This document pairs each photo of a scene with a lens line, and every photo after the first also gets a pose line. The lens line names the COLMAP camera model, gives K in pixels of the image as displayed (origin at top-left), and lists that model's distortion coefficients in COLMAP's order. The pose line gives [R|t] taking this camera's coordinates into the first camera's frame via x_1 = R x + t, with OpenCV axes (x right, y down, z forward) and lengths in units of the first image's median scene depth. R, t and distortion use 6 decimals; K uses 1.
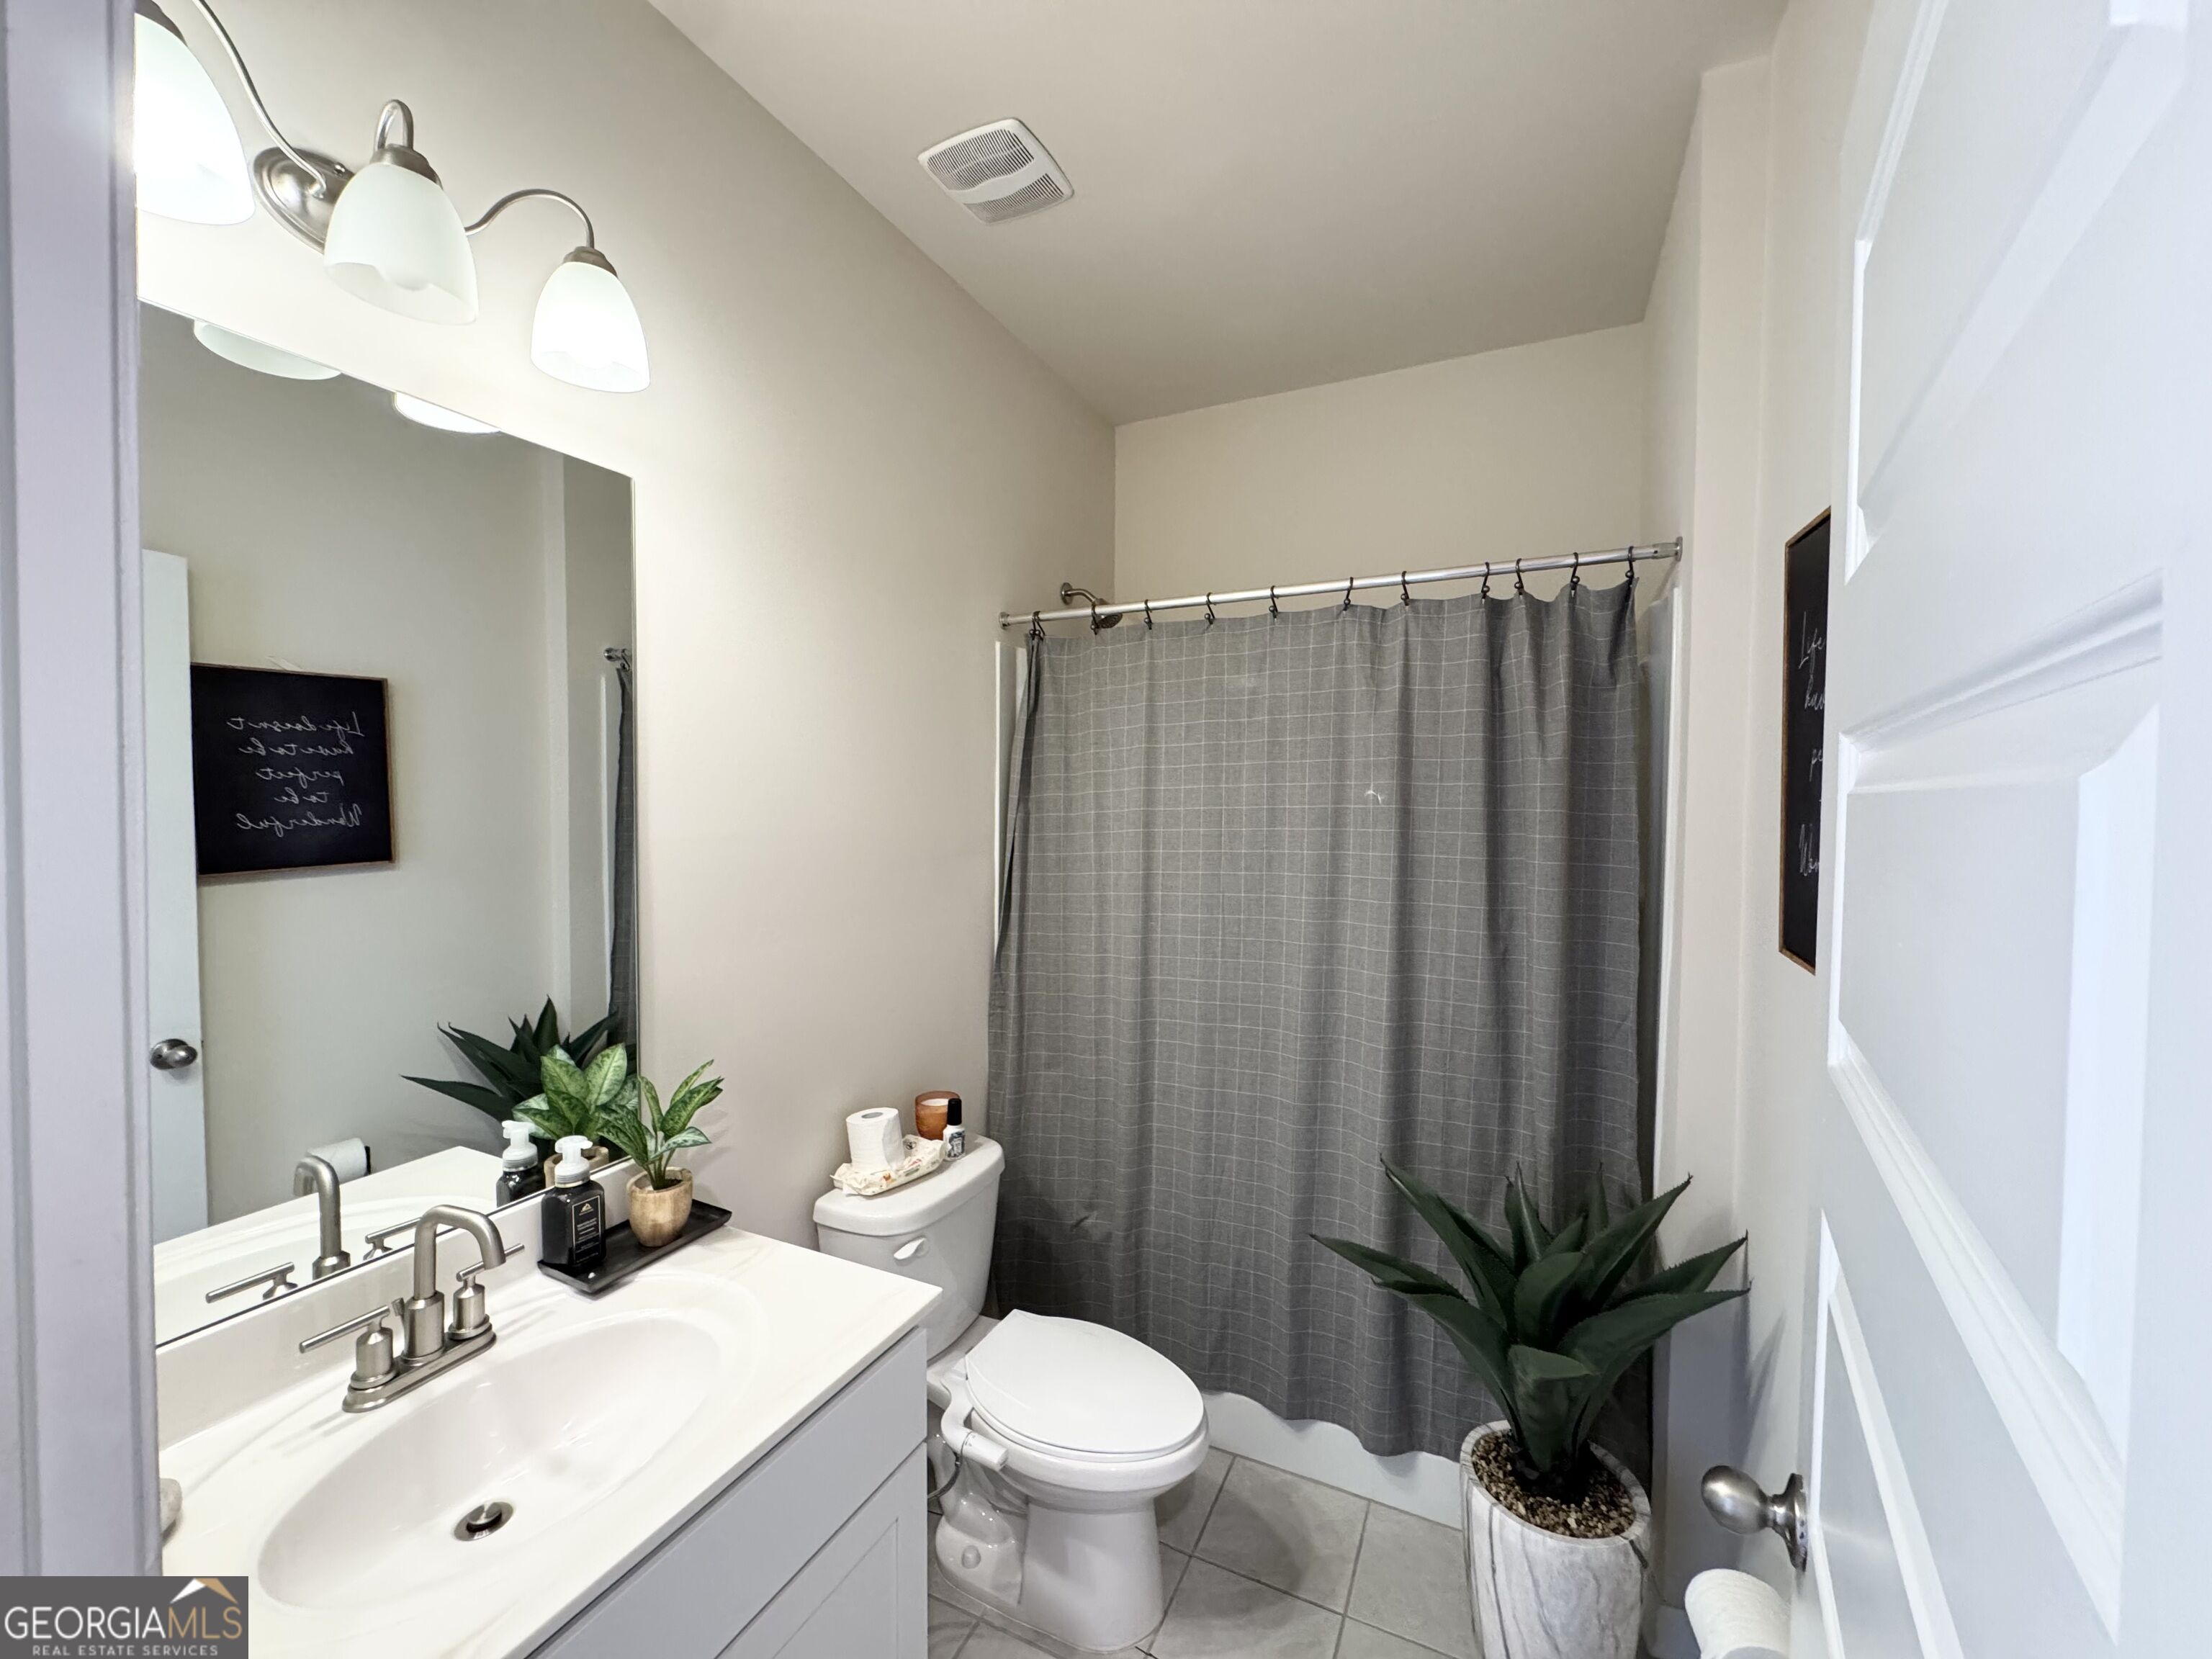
lens RADIAL K [[888.3, 0, 1108.0], [0, 888.3, 823.0], [0, 0, 1]] dist [0.000175, 0.000188]
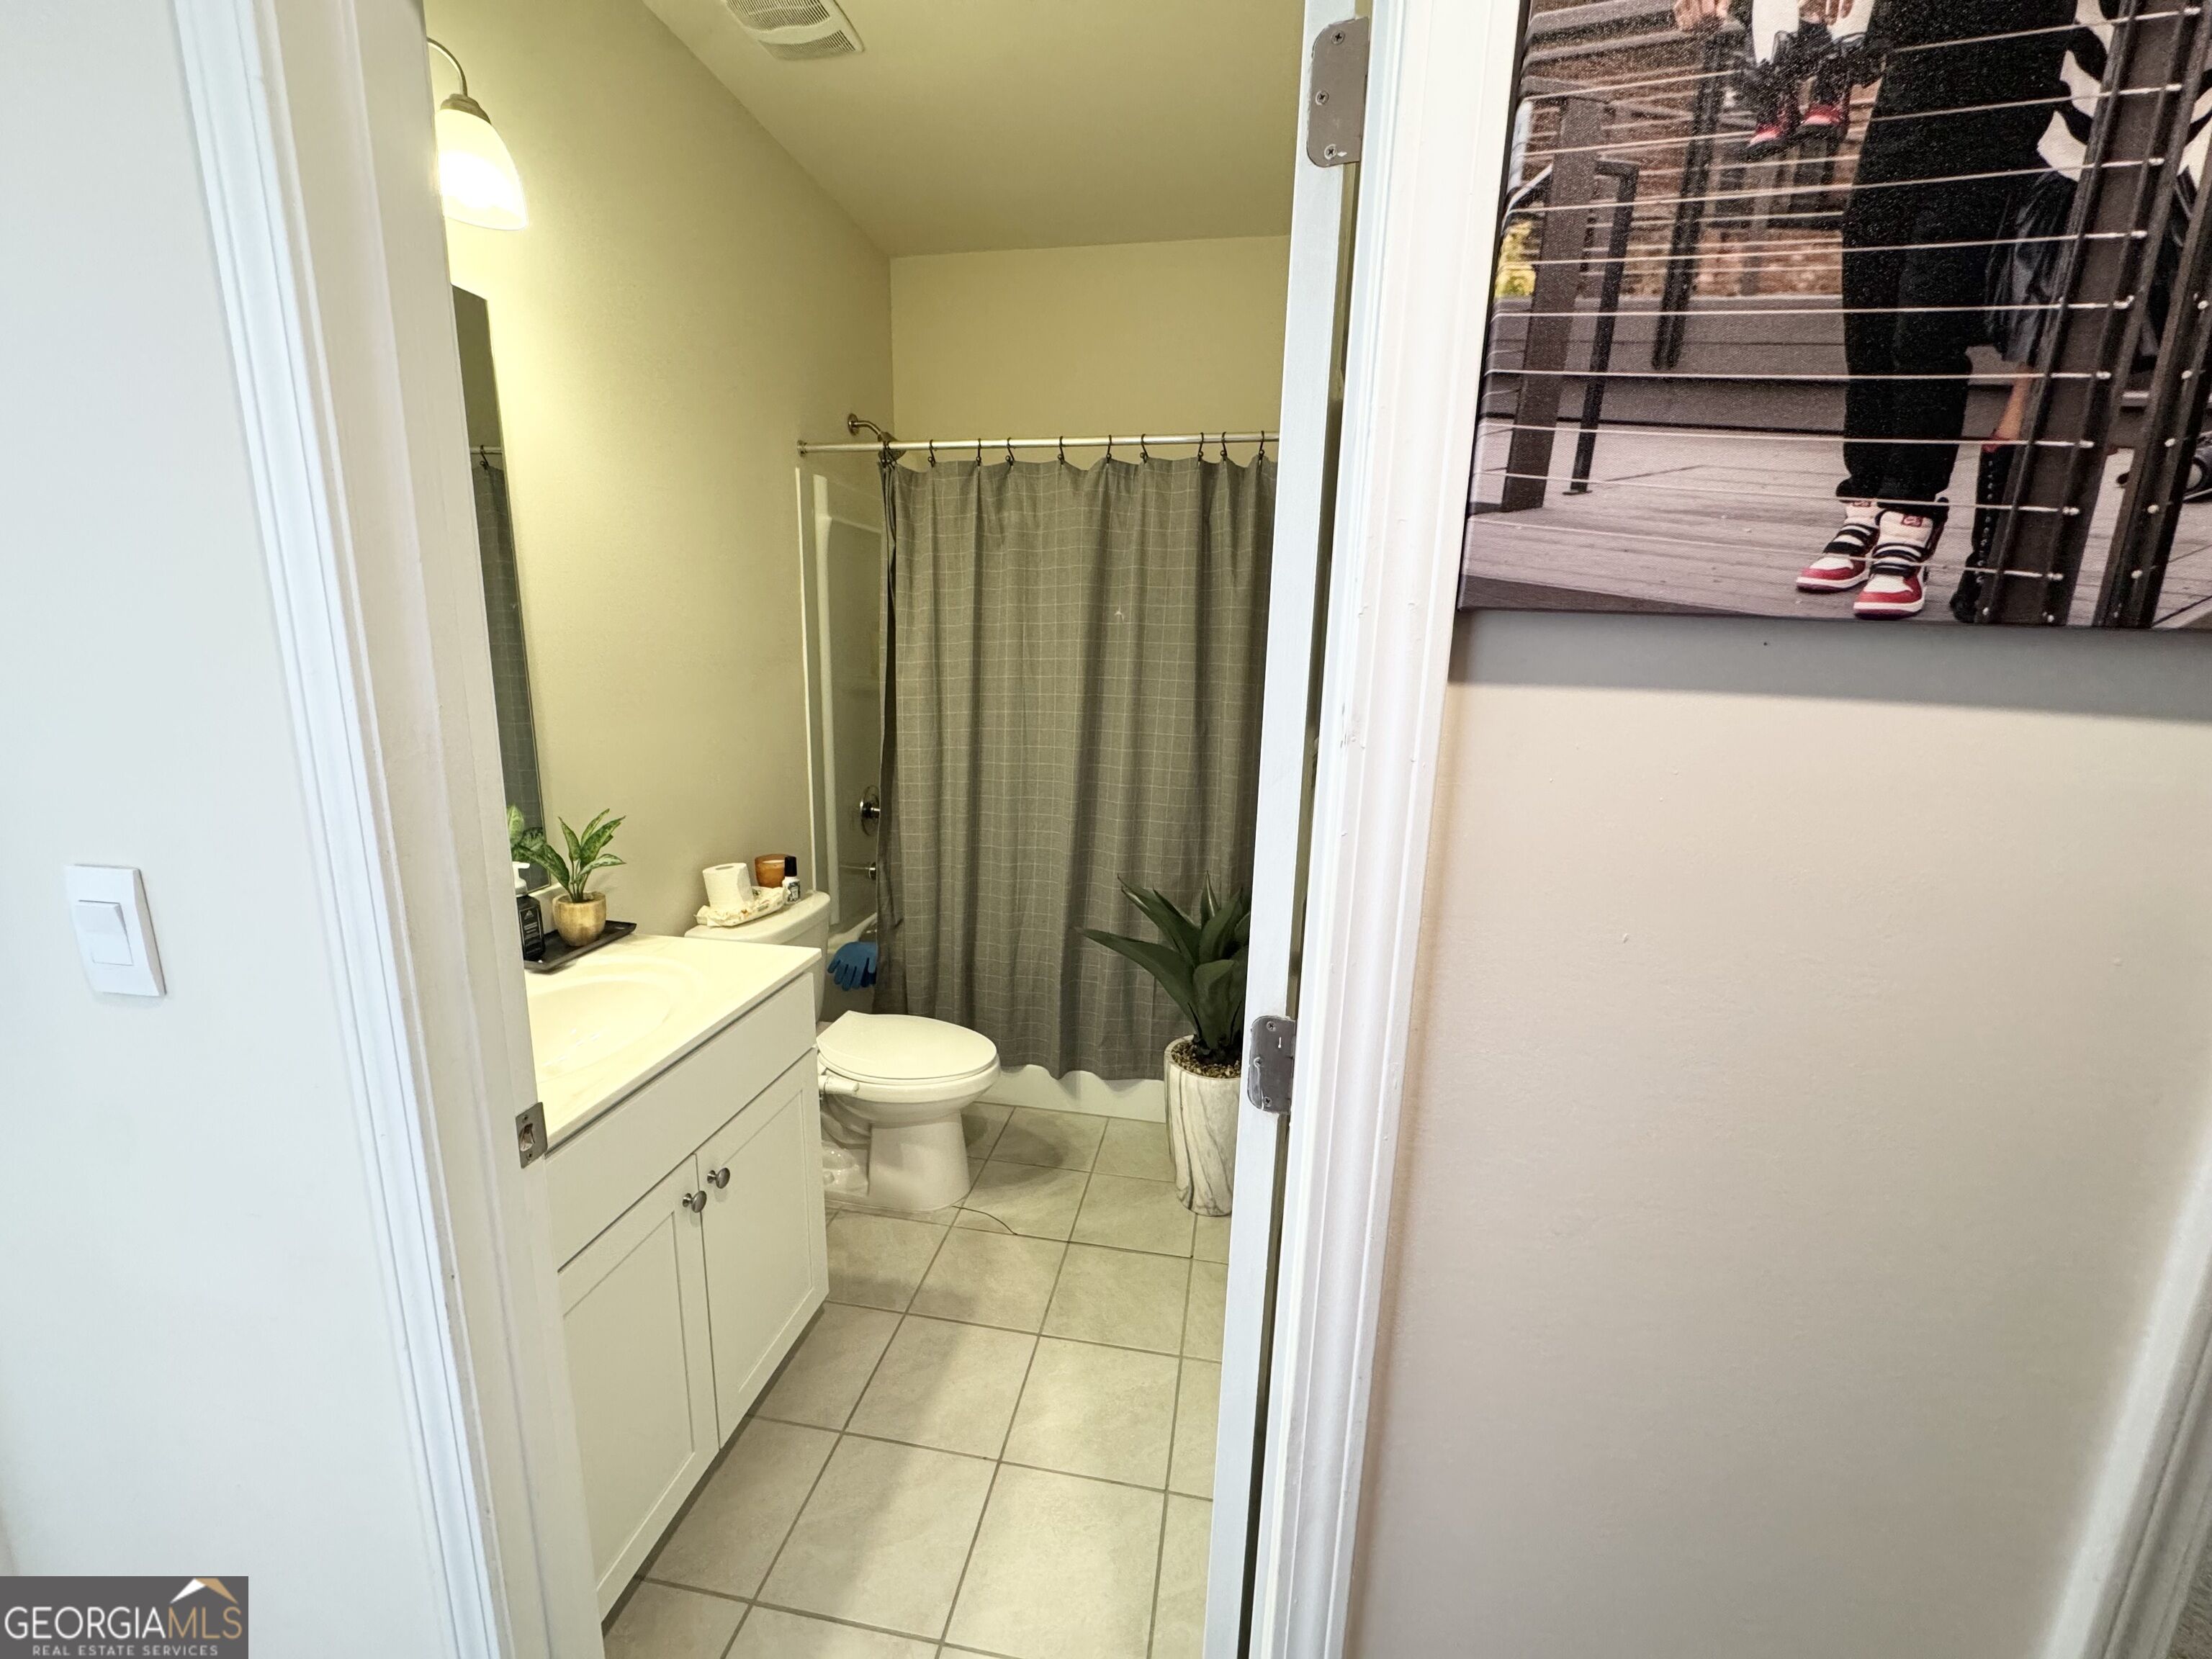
lens RADIAL K [[888.3, 0, 1108.1], [0, 888.3, 827.4], [0, 0, 1]] dist [0.000175, 0.000188]
pose [[0.963858, -0.037986, 0.263694, -0.075948], [-0.010315, 0.983720, 0.179413, 0.046551], [-0.266216, -0.175649, 0.947774, -0.312136]]
